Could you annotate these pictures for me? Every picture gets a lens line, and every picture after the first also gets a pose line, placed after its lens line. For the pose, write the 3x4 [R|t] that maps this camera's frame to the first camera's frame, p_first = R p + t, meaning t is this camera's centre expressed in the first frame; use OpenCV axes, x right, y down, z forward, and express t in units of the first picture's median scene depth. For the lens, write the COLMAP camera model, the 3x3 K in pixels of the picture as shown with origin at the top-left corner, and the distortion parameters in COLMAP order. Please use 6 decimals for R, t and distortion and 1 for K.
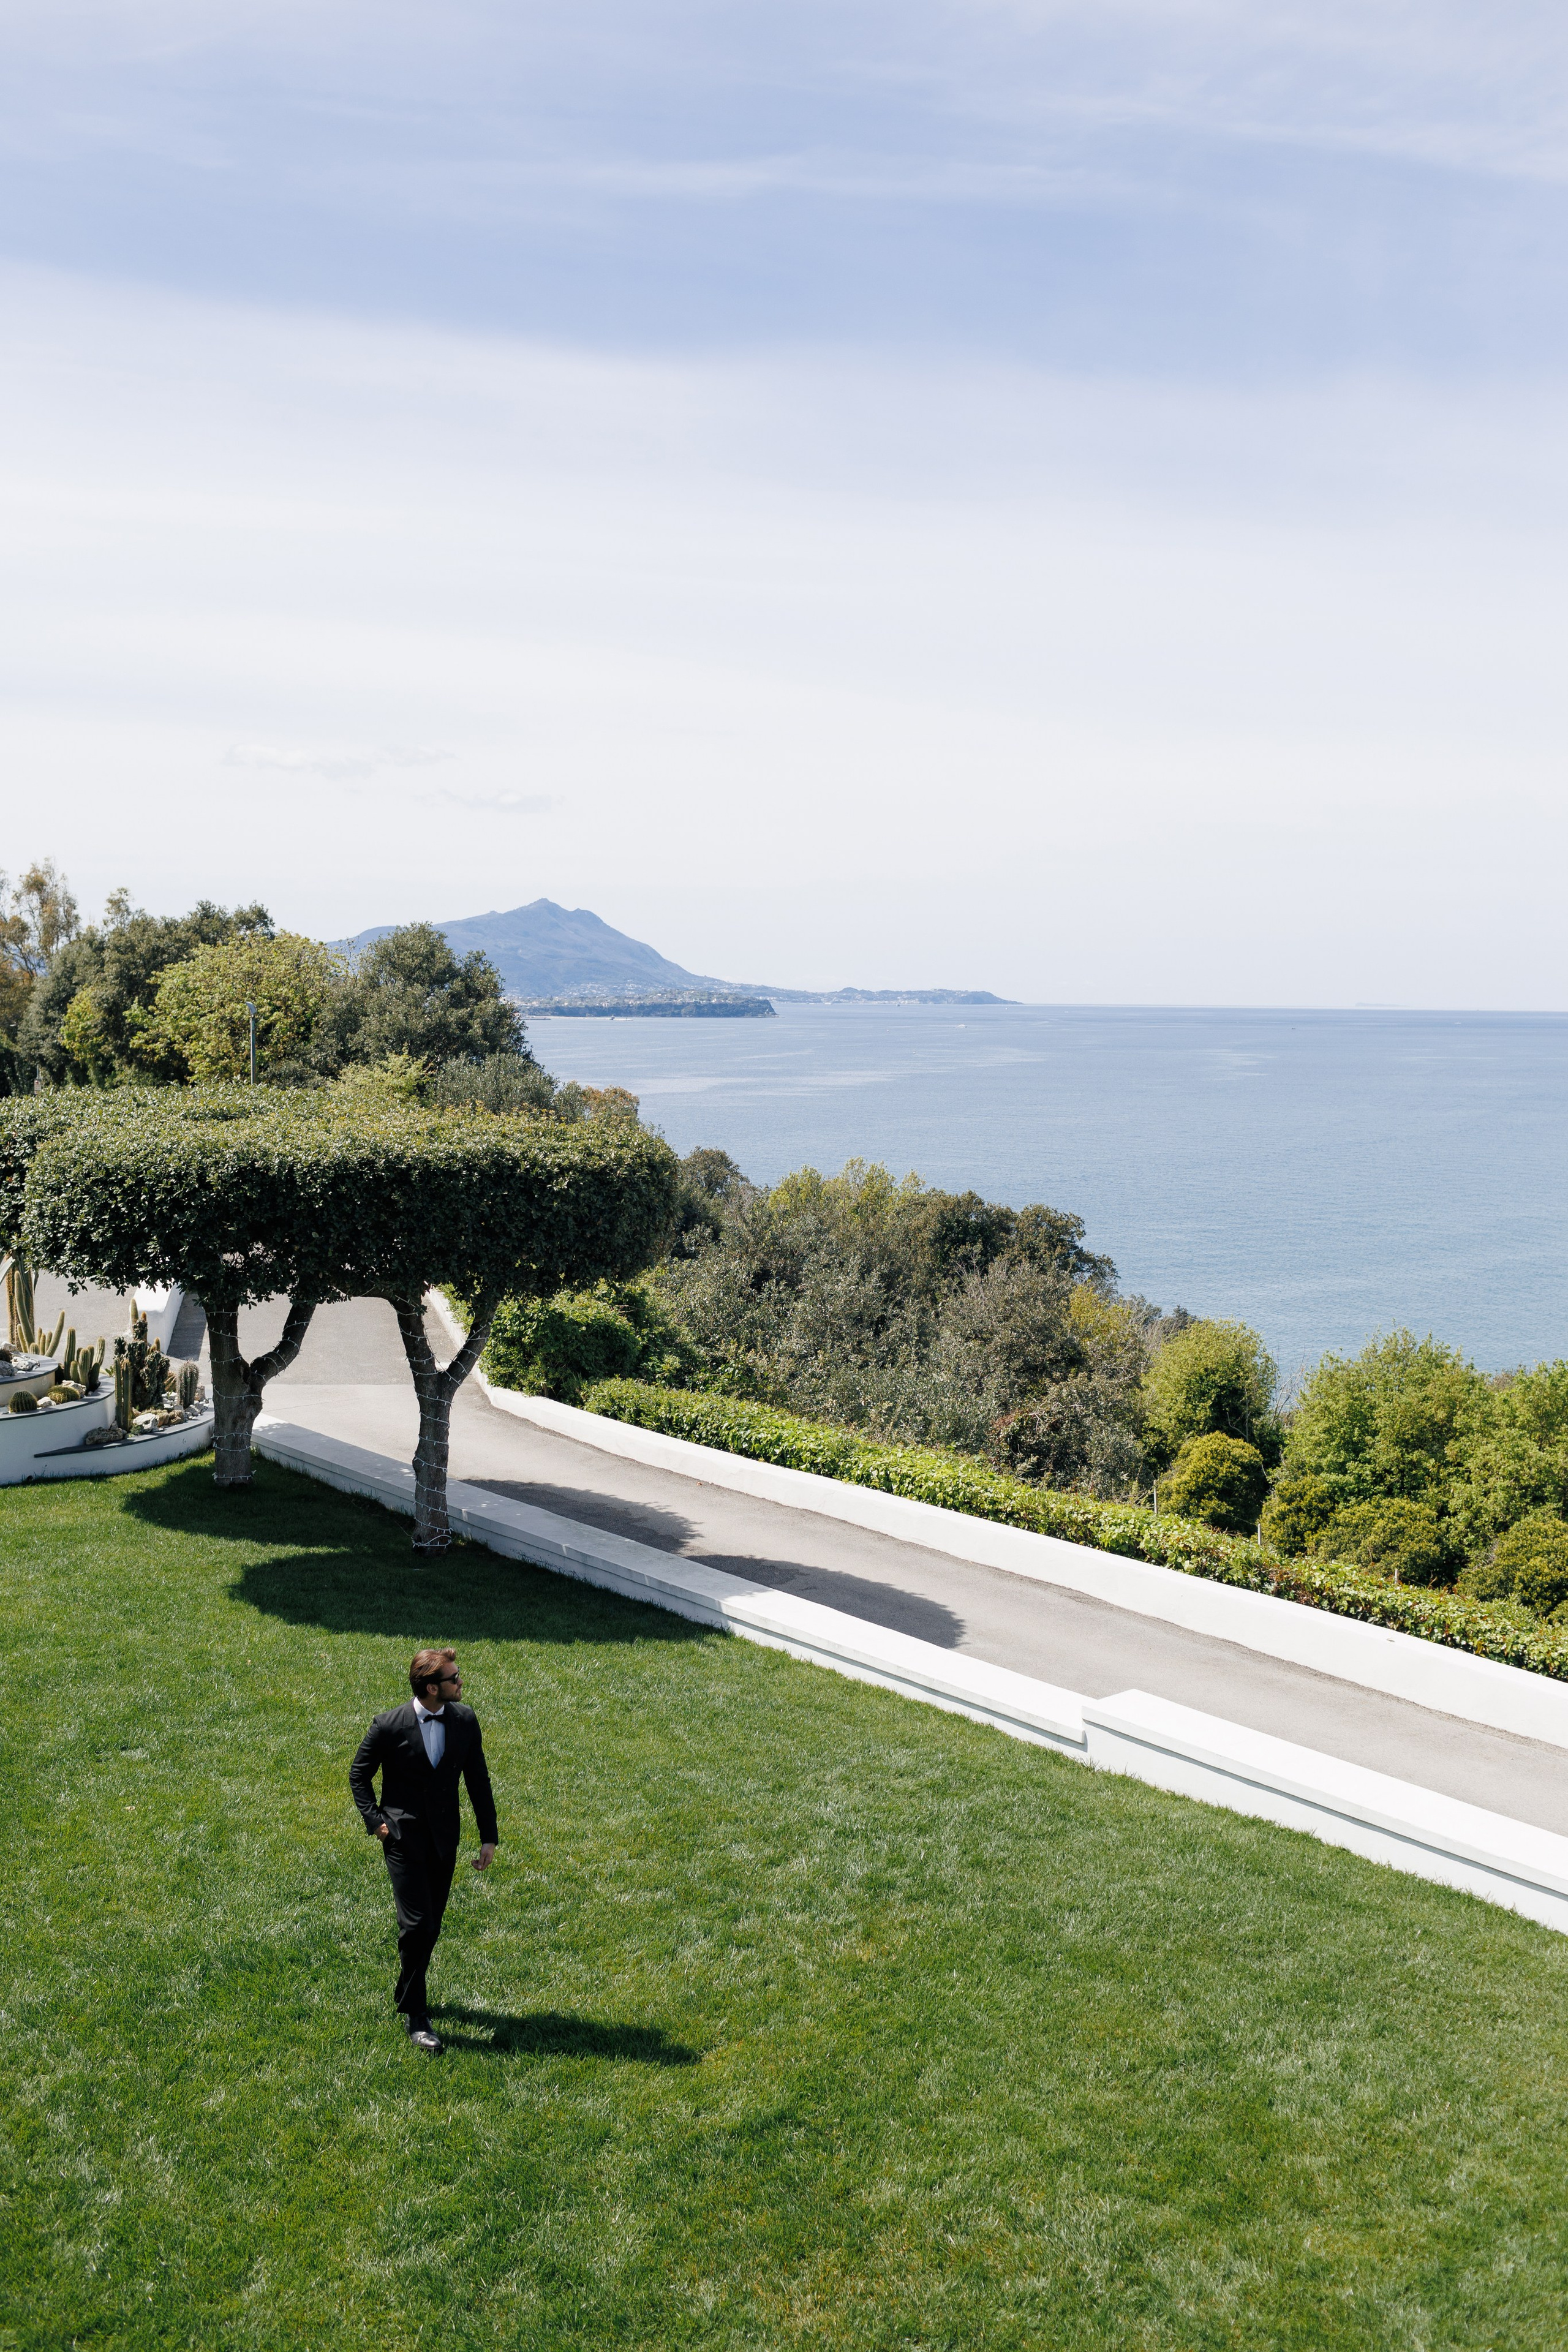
lens RADIAL K [[2293.7, 0, 763.1], [0, 2293.7, 1235.6], [0, 0, 1]] dist [0.008384, 0.000000]
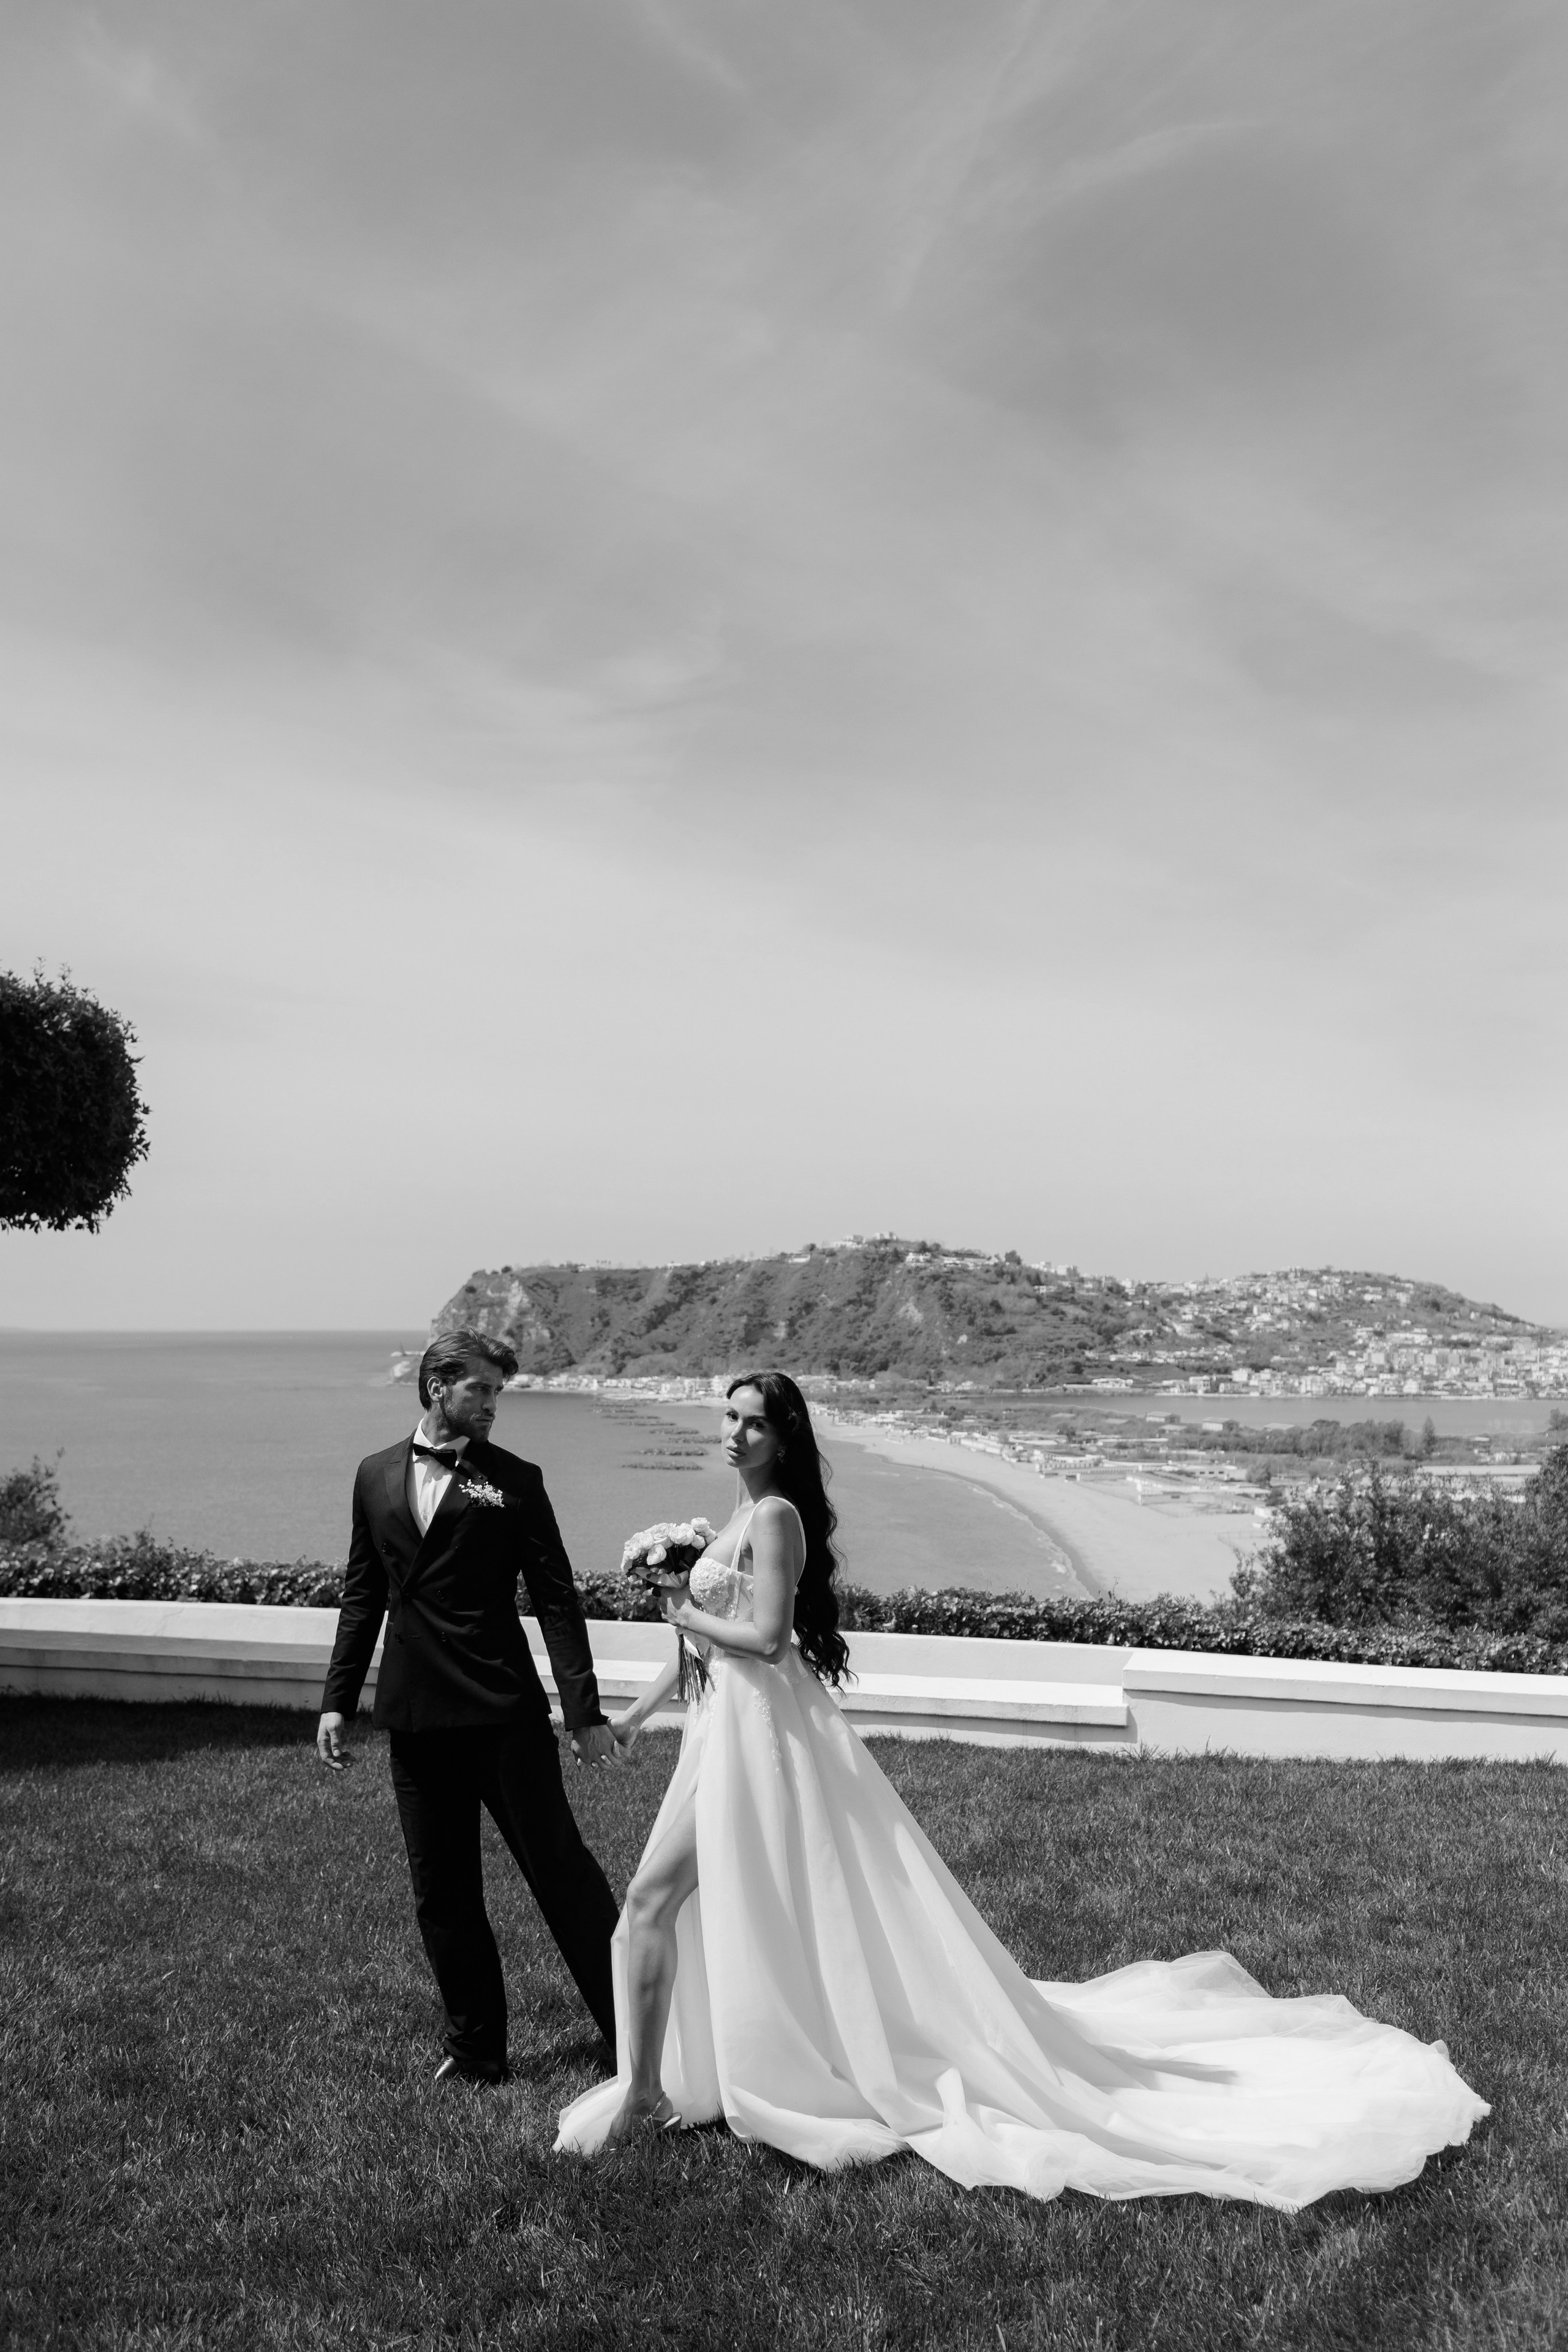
lens RADIAL K [[2293.7, 0, 857.5], [0, 2293.7, 1155.1], [0, 0, 1]] dist [0.008384, 0.000000]
pose [[0.814477, 0.030539, 0.579391, -0.248536], [0.070637, 0.985966, -0.151267, 0.111721], [-0.575880, 0.164130, 0.800890, 0.343776]]
